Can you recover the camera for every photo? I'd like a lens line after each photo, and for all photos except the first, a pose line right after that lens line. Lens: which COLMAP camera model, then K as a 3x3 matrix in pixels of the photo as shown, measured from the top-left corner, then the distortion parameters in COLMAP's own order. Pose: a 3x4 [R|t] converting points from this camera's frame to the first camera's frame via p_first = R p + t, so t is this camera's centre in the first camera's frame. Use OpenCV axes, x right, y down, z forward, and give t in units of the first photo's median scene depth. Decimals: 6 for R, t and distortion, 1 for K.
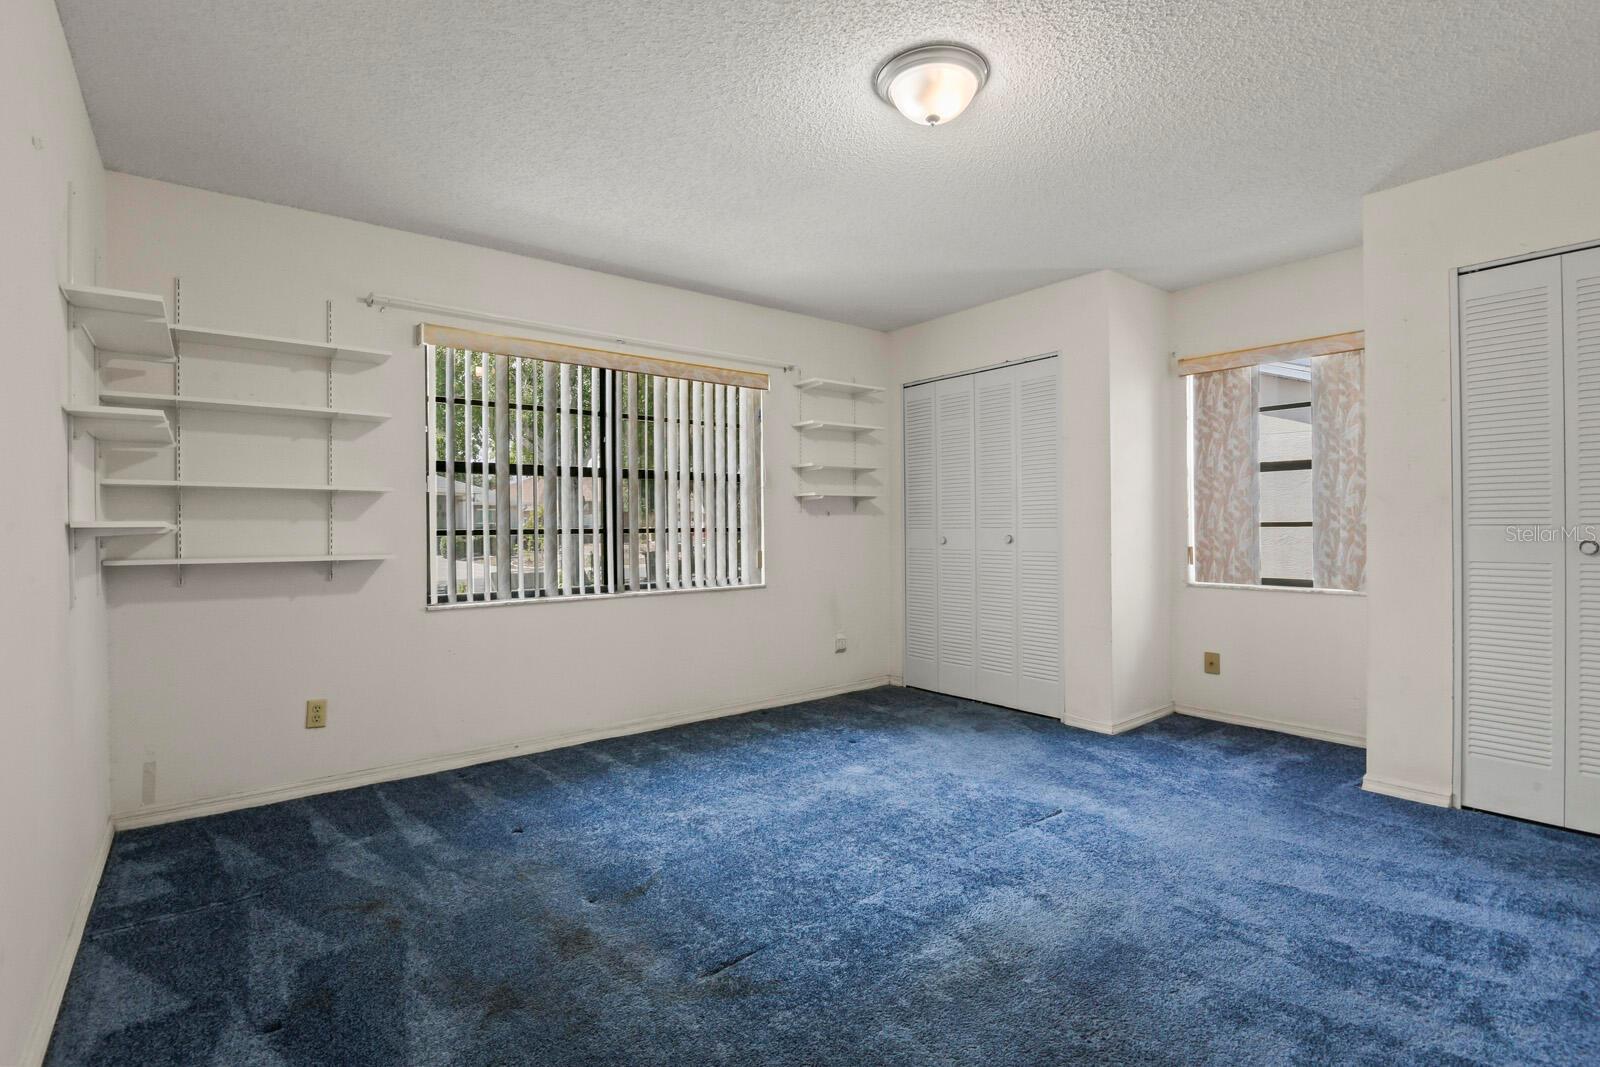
lens RADIAL K [[752.6, 0, 789.6], [0, 752.6, 524.8], [0, 0, 1]] dist [-0.001832, -0.000314]
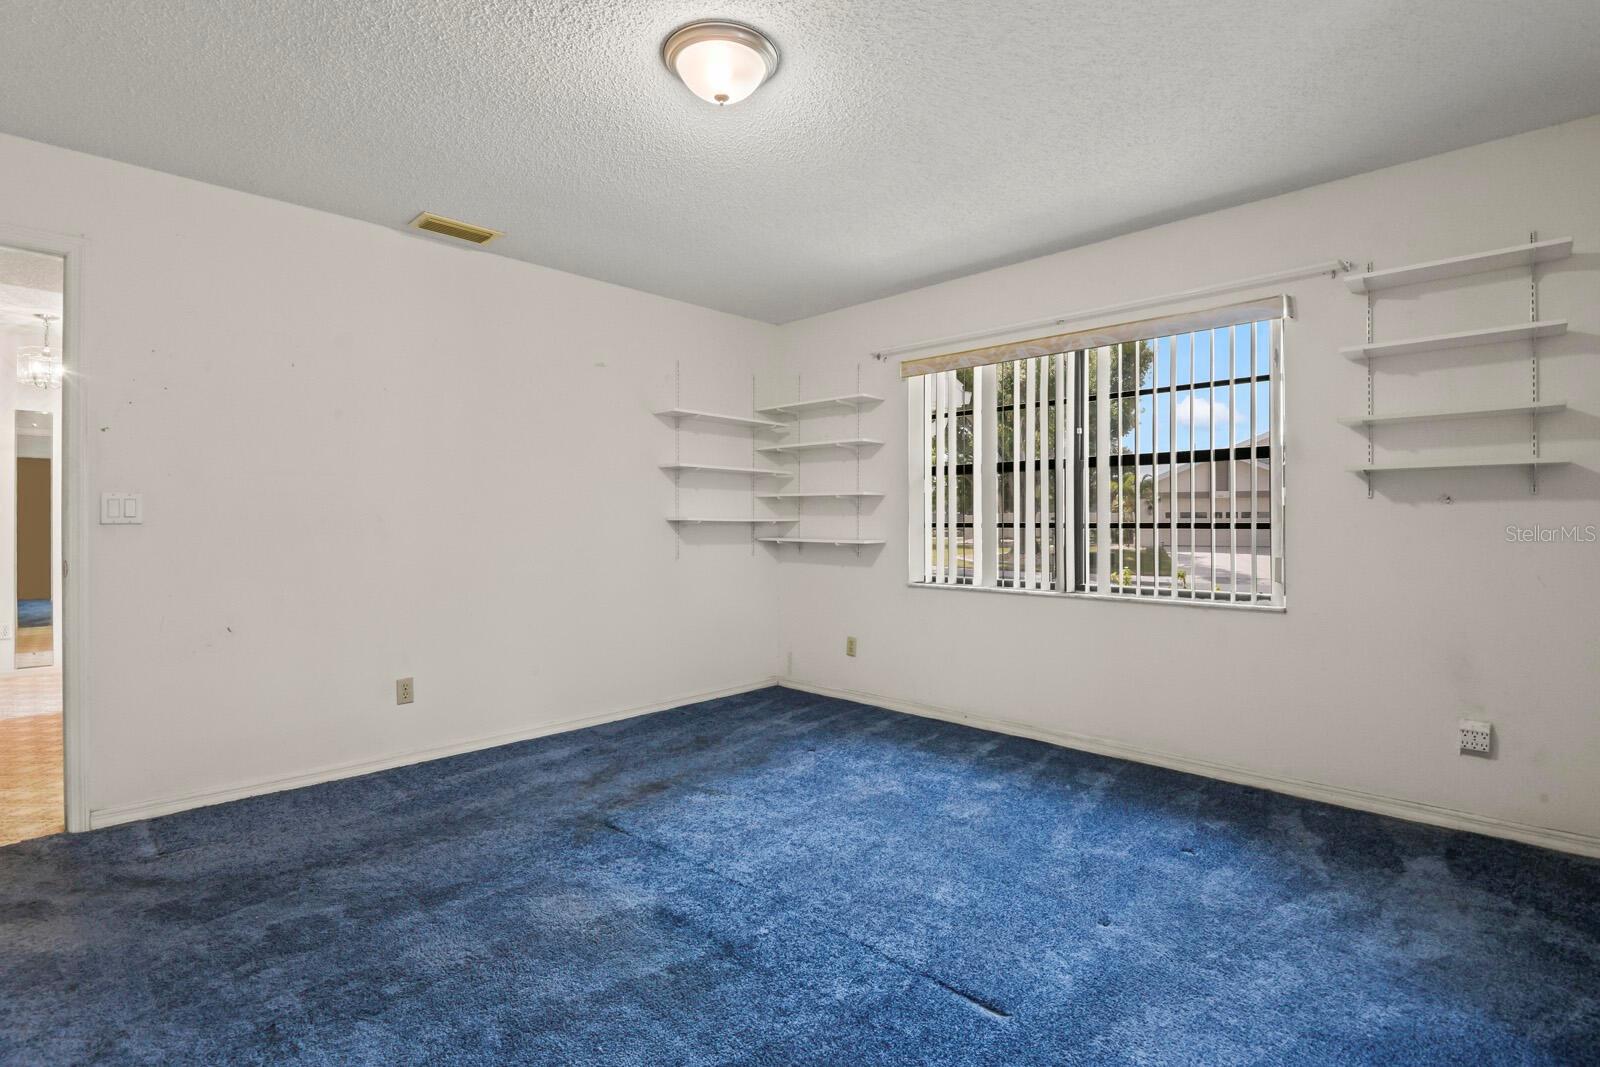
lens RADIAL K [[752.6, 0, 789.6], [0, 752.6, 524.8], [0, 0, 1]] dist [-0.001832, -0.000314]
pose [[0.137469, 0.011087, -0.990444, 0.694198], [0.002118, 0.999932, 0.011487, -0.004542], [0.990504, -0.003677, 0.137436, 0.572842]]
